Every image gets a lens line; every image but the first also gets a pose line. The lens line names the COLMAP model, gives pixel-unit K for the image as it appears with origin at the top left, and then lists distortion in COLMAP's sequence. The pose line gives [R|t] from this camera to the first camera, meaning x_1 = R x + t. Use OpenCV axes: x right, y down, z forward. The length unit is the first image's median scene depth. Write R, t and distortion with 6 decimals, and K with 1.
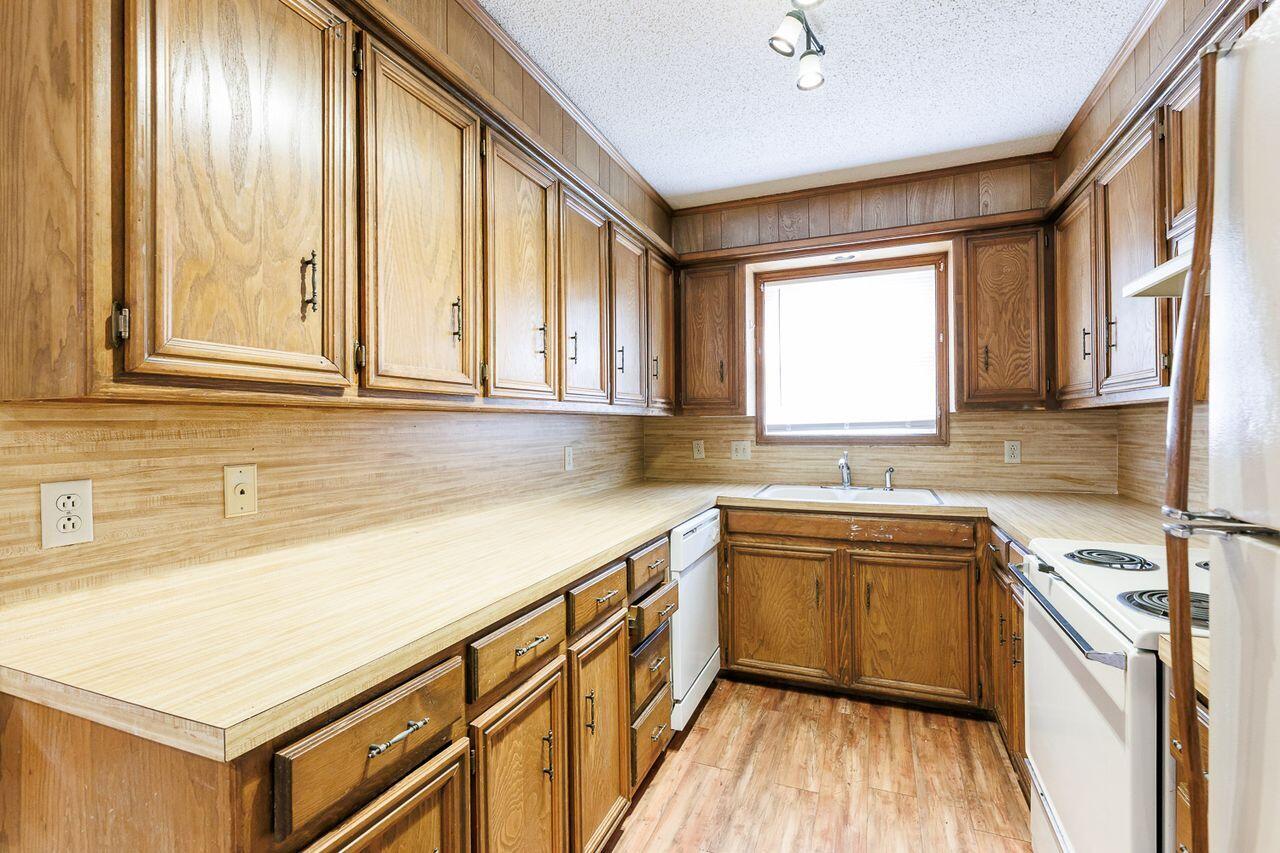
lens RADIAL K [[575.5, 0, 642.9], [0, 575.5, 421.9], [0, 0, 1]] dist [-0.000186, -0.000262]
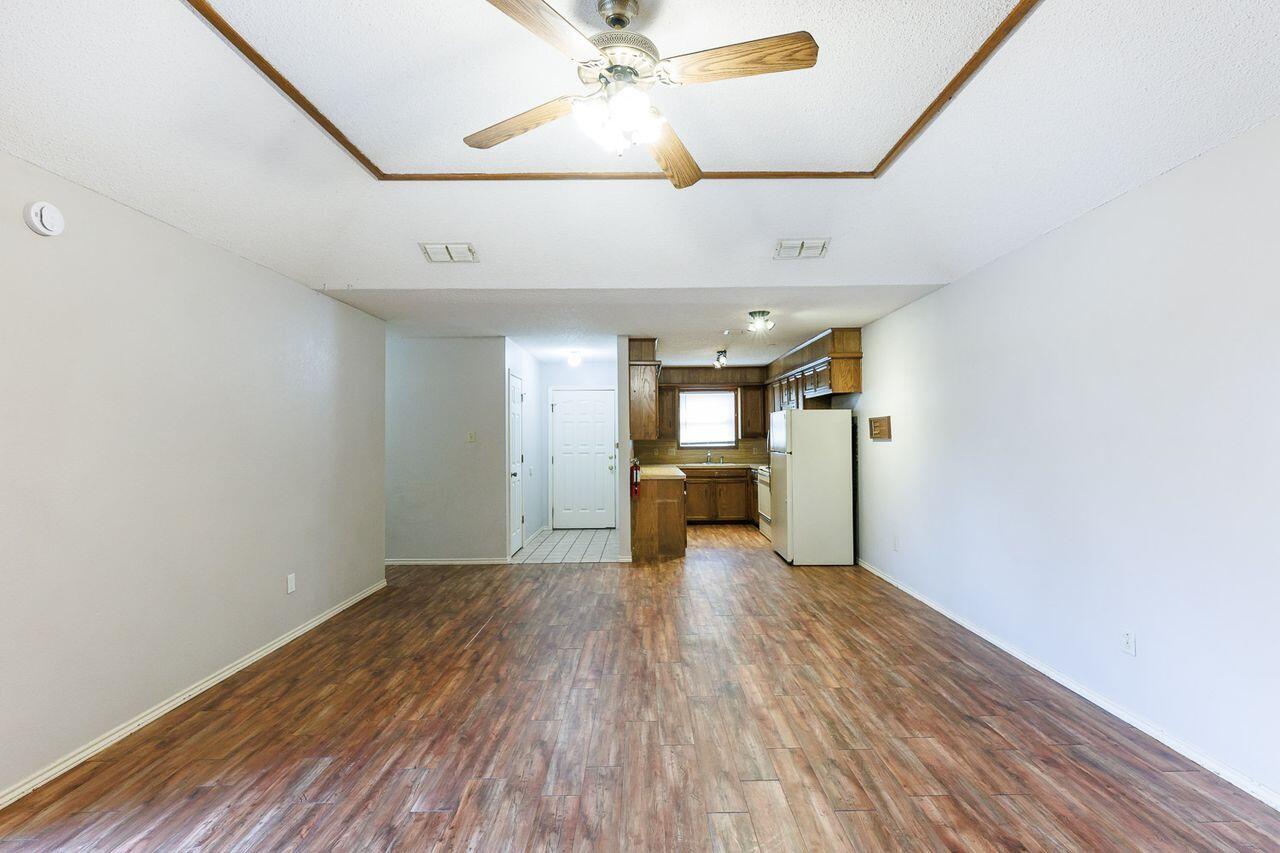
lens RADIAL K [[568.2, 0, 644.2], [0, 568.2, 420.5], [0, 0, 1]] dist [-0.000123, -0.000176]
pose [[0.928491, 0.014531, 0.371069, -1.231905], [-0.003095, 0.999502, -0.031395, -0.018949], [-0.371341, 0.028001, 0.928074, -1.901172]]
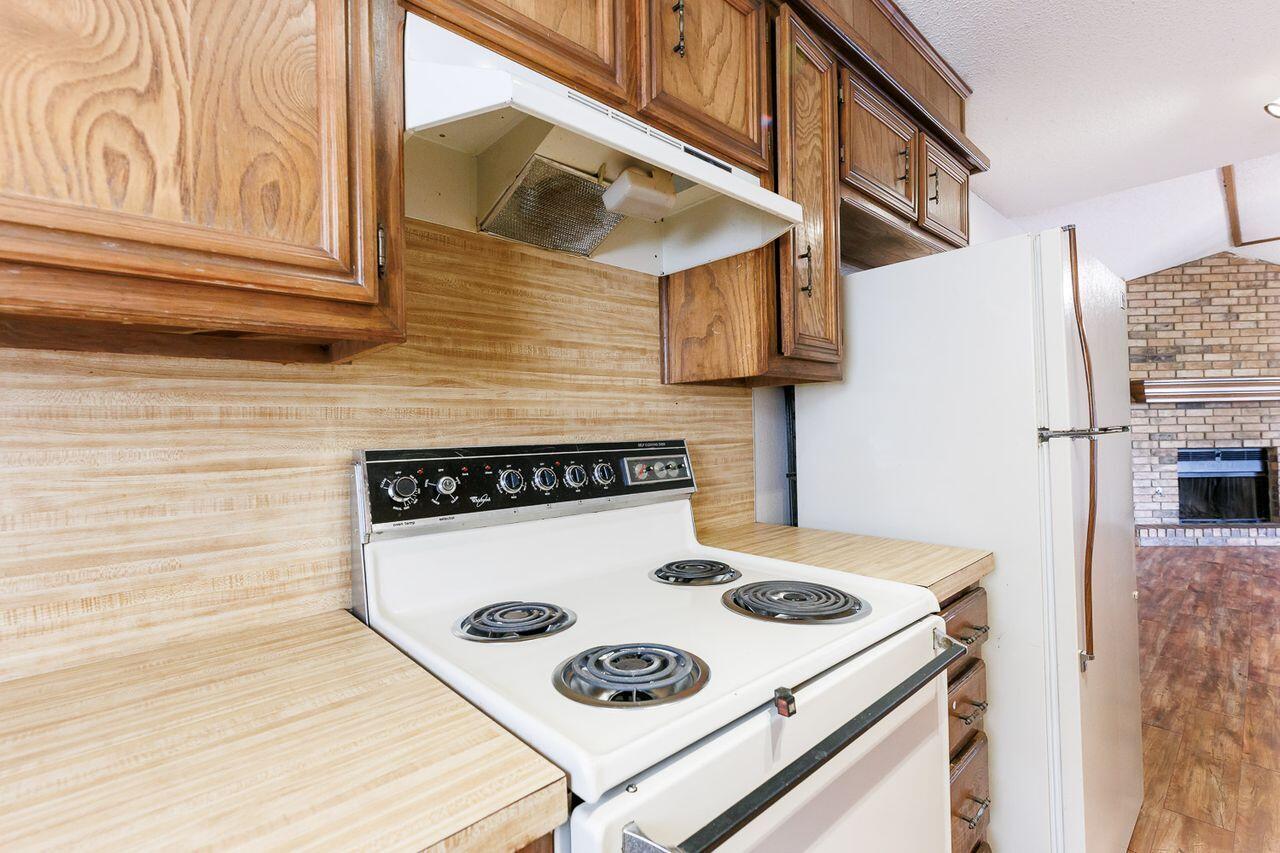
lens RADIAL K [[572.2, 0, 625.5], [0, 572.2, 420.6], [0, 0, 1]] dist [0.000599, 0.000423]
pose [[-0.897652, 0.033674, 0.439417, 0.336483], [0.028036, 0.999420, -0.019316, 0.024113], [-0.439812, -0.005019, -0.898076, 0.792323]]
